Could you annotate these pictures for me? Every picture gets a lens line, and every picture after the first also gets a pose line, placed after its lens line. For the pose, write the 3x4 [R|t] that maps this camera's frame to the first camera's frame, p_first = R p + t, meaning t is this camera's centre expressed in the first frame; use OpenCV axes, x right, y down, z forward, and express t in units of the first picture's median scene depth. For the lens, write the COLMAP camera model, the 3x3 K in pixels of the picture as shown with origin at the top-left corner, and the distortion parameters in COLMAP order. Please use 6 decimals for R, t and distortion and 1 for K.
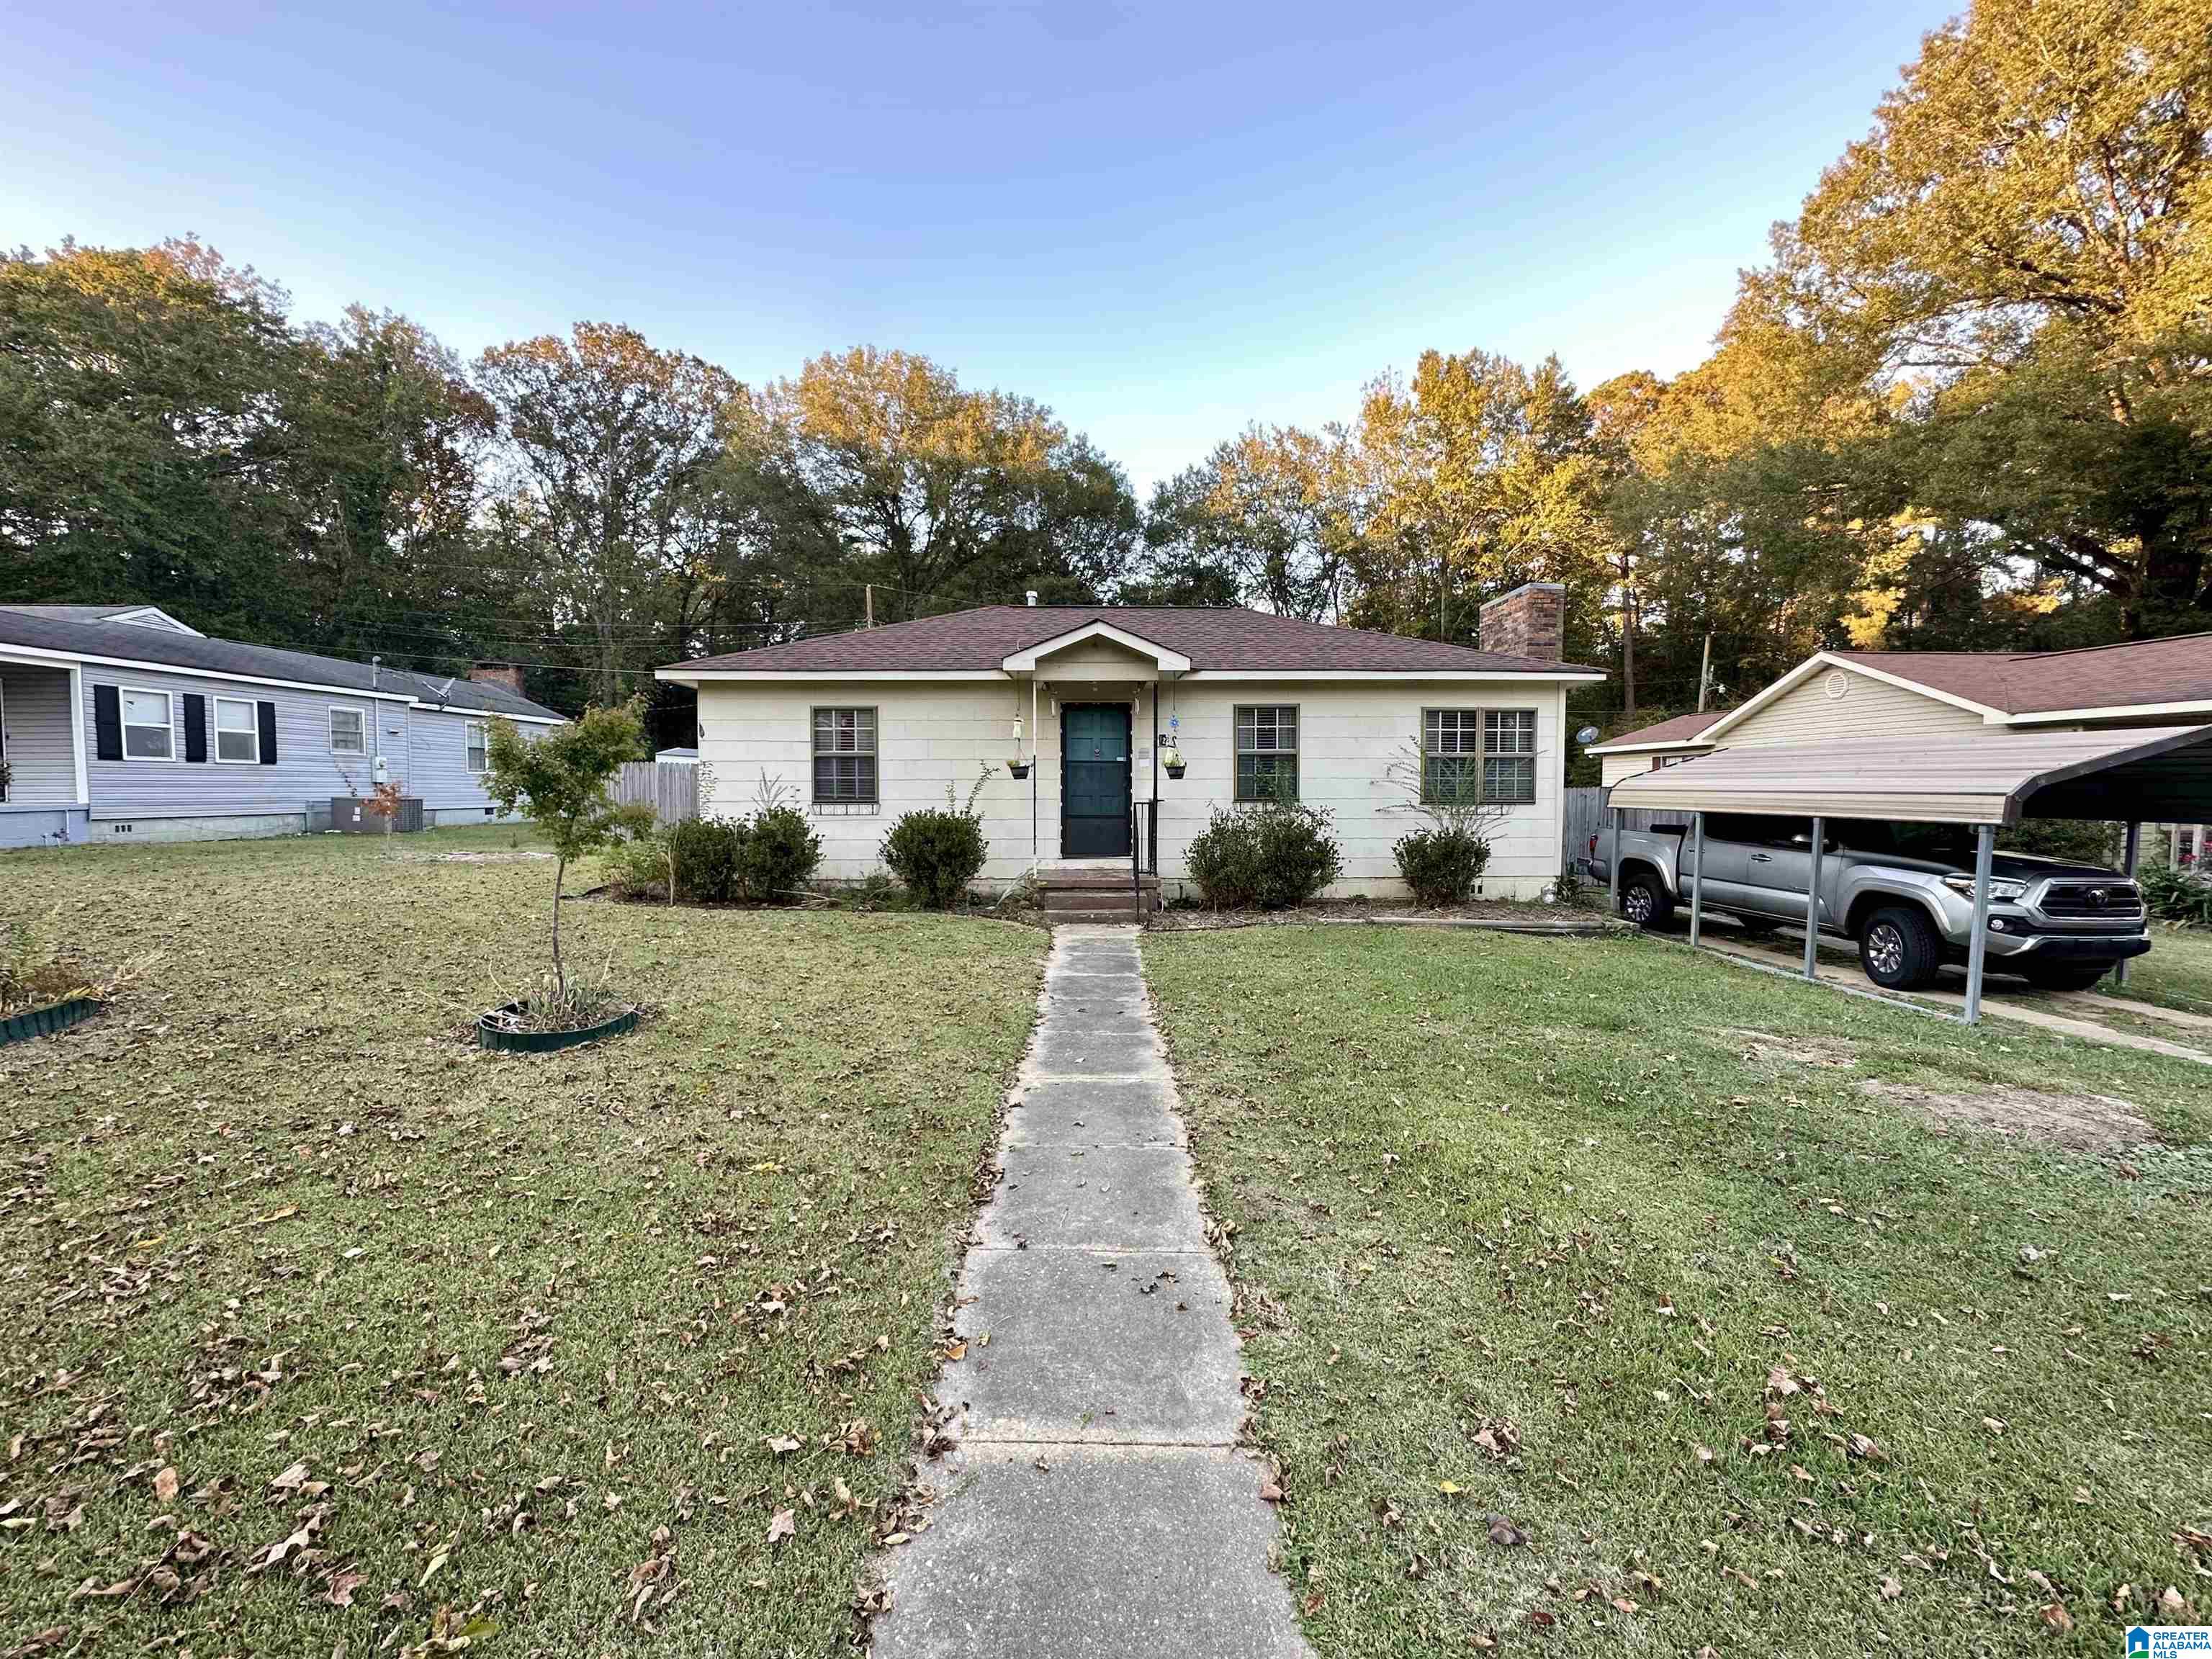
lens RADIAL K [[887.8, 0, 1108.0], [0, 887.8, 827.3], [0, 0, 1]] dist [-0.003492, 0.000951]
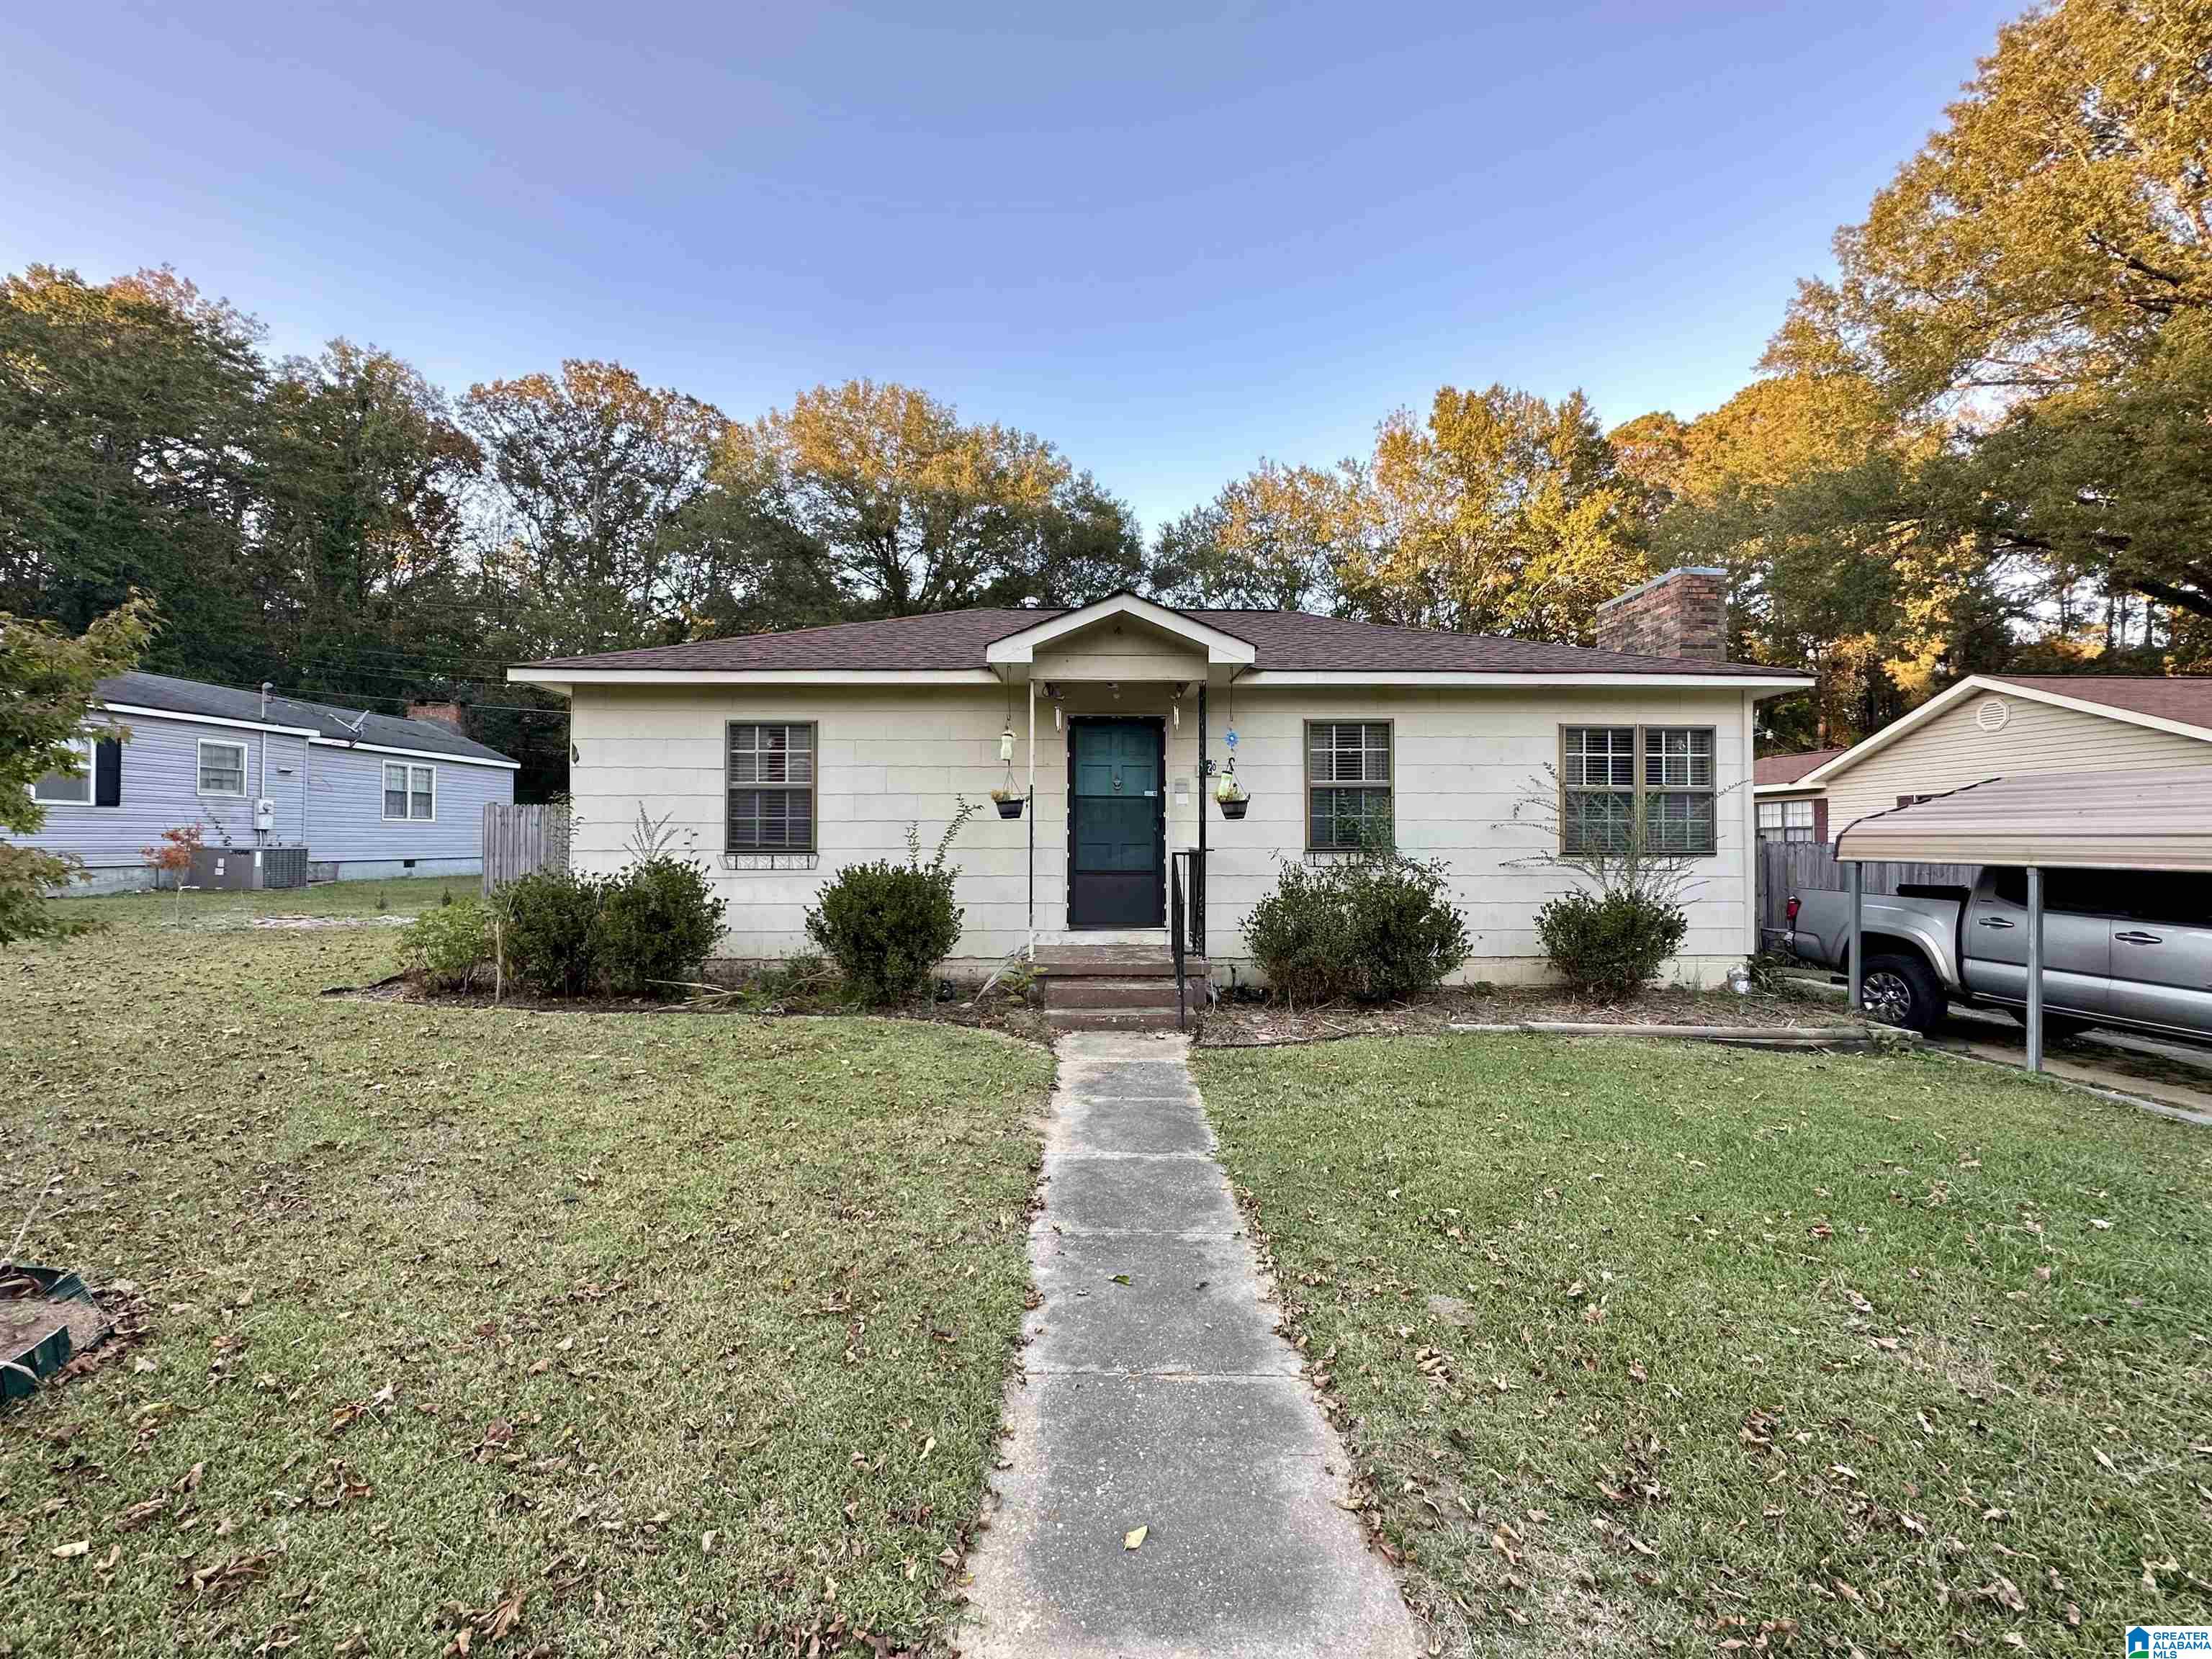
lens RADIAL K [[887.8, 0, 1108.0], [0, 887.8, 827.3], [0, 0, 1]] dist [-0.003492, 0.000951]
pose [[0.999999, 0.001332, -0.000615, -0.013864], [-0.001366, 0.998211, -0.059778, -0.003899], [0.000534, 0.059778, 0.998212, 0.193520]]
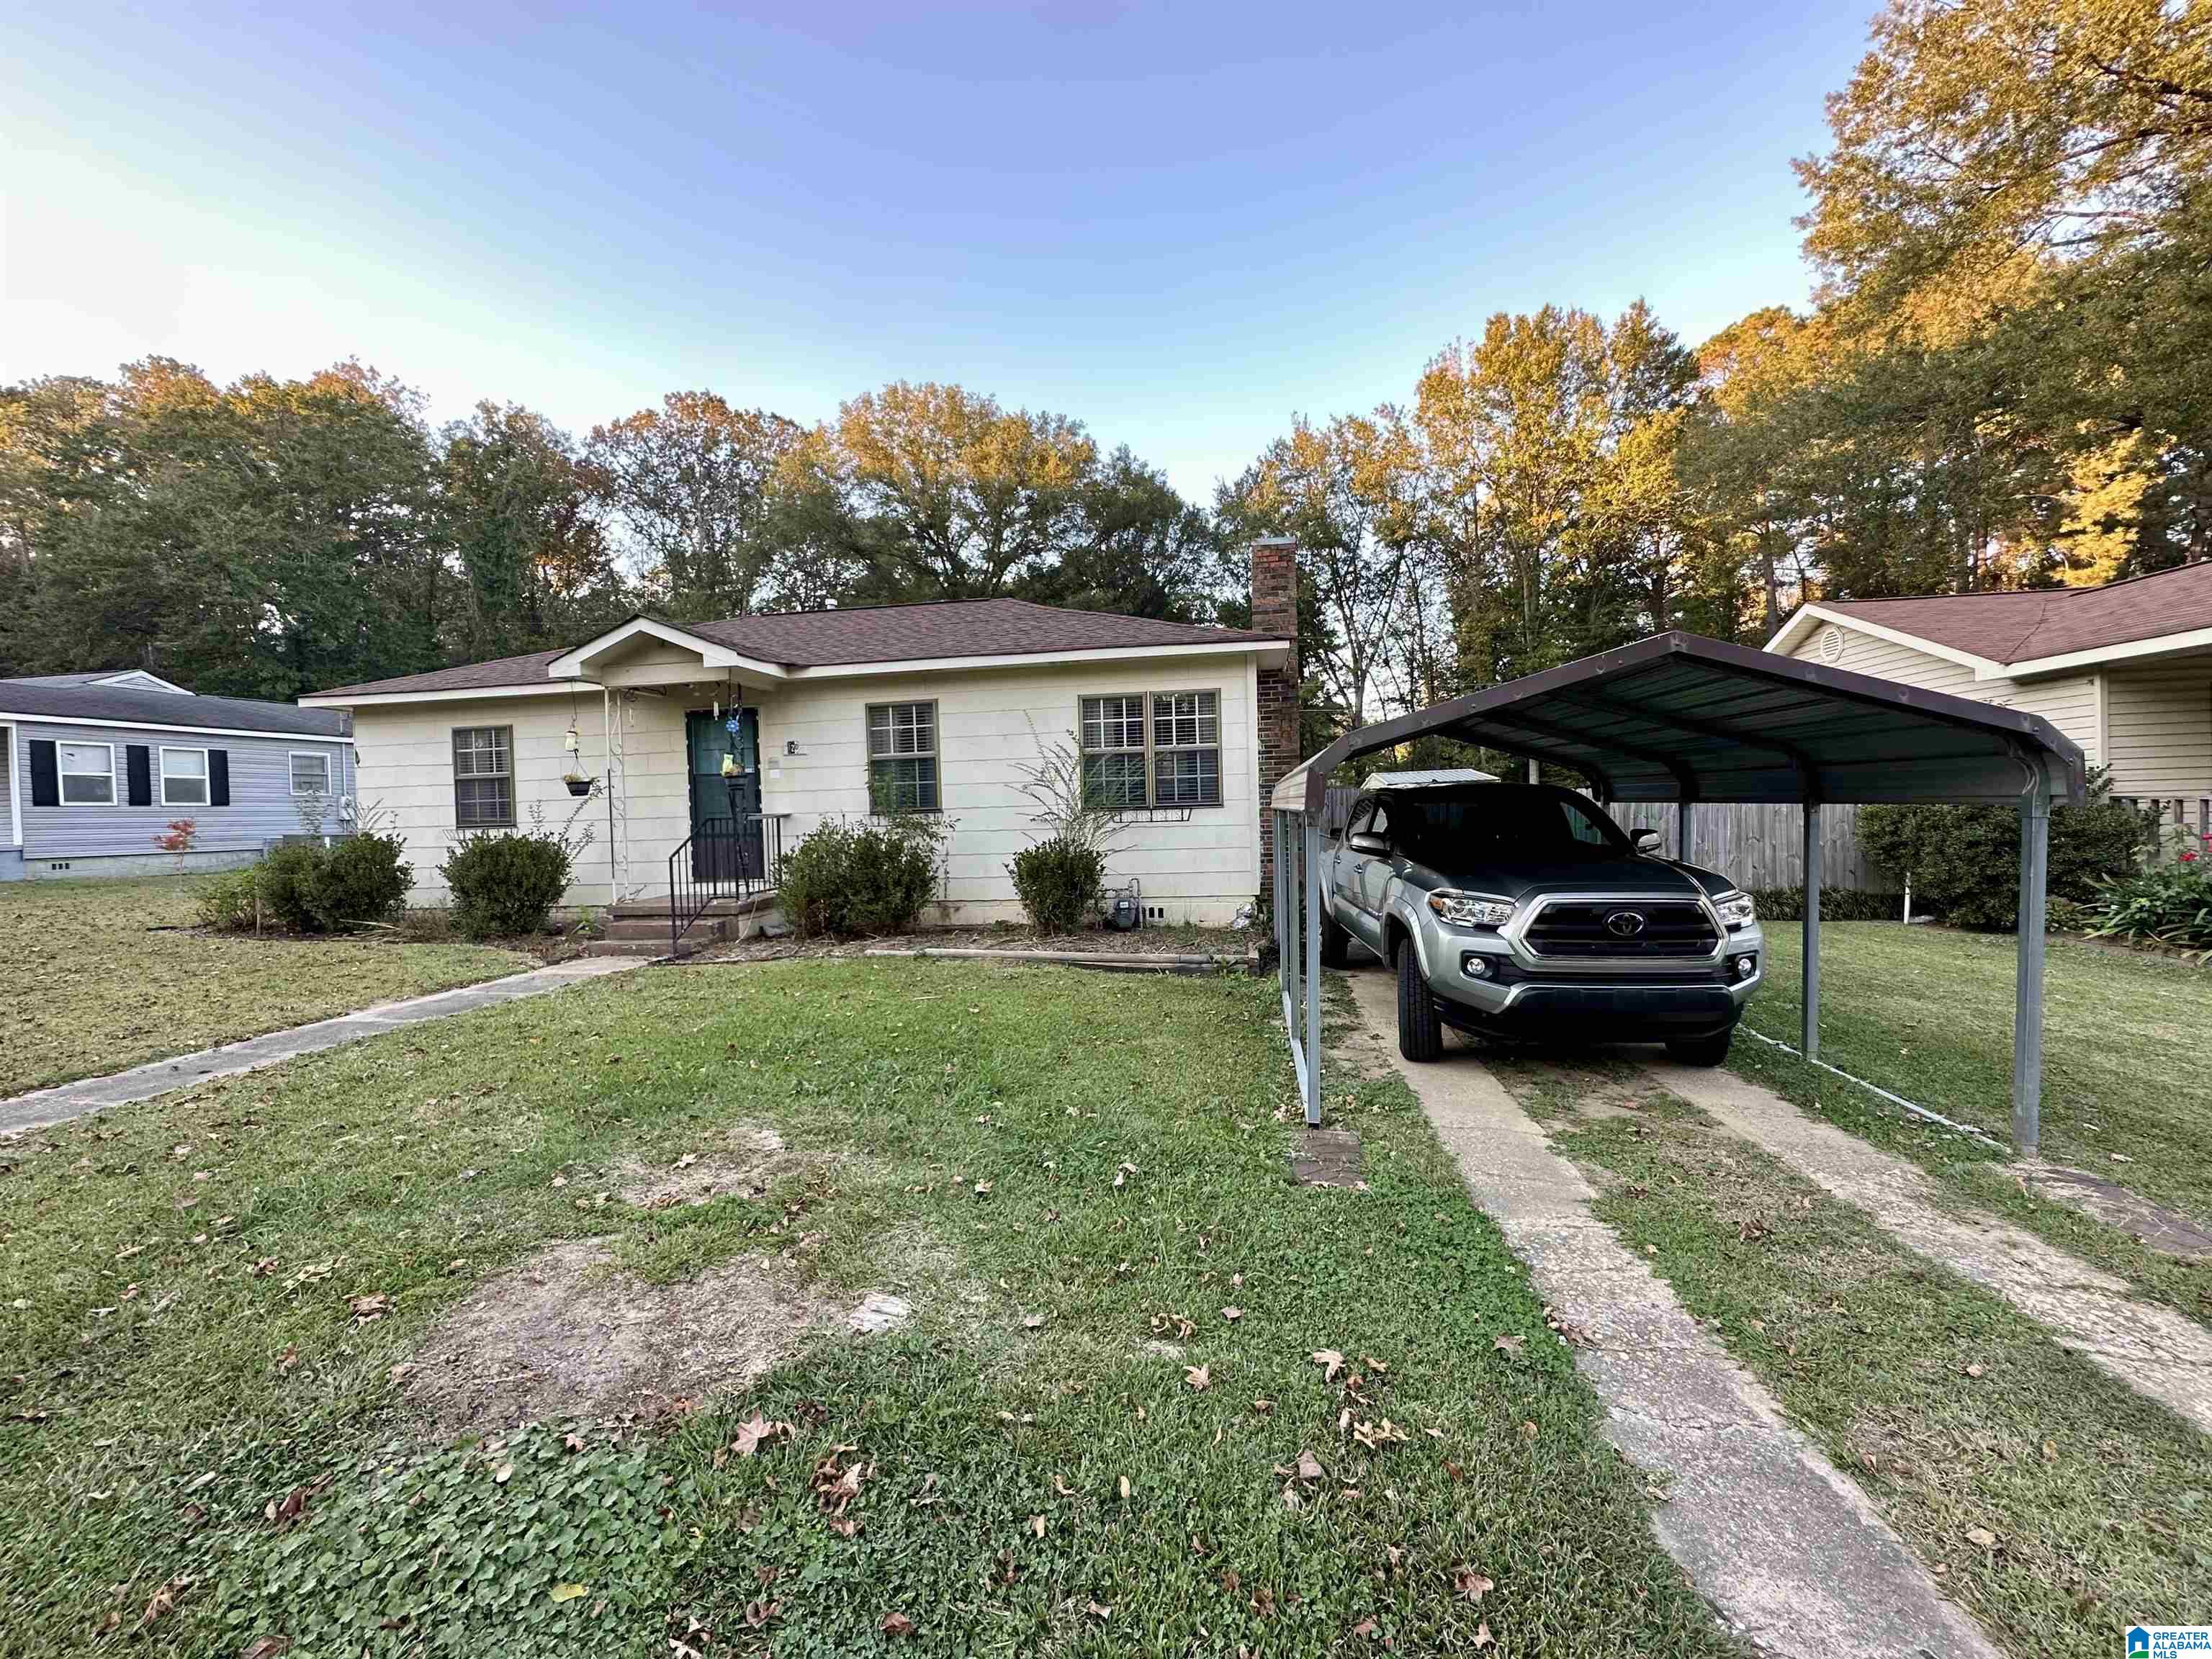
lens RADIAL K [[888.4, 0, 1105.5], [0, 888.4, 826.8], [0, 0, 1]] dist [-0.003375, -0.000168]
pose [[0.982162, -0.025445, -0.186309, 0.378402], [0.020870, 0.999432, -0.026479, 0.008014], [0.186877, 0.022118, 0.982134, 0.132871]]
